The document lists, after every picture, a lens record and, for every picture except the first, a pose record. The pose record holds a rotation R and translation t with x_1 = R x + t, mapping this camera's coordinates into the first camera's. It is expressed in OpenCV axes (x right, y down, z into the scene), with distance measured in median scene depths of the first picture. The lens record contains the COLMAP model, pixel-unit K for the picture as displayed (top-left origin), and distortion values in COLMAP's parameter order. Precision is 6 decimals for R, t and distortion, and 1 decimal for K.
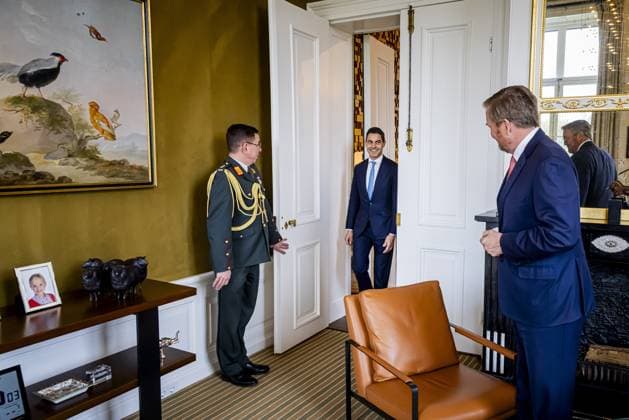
lens RADIAL K [[504.4, 0, 381.1], [0, 504.4, 211.0], [0, 0, 1]] dist [0.005631, 0.001822]
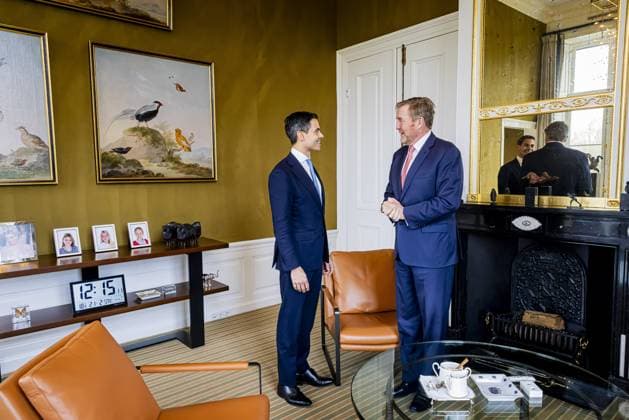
lens RADIAL K [[433.4, 0, 330.3], [0, 433.4, 211.4], [0, 0, 1]] dist [0.002052, 0.000911]
pose [[0.938830, 0.014841, -0.344061, 0.384444], [-0.020723, 0.999695, -0.013425, 0.063021], [0.343757, 0.019734, 0.938851, -0.156482]]
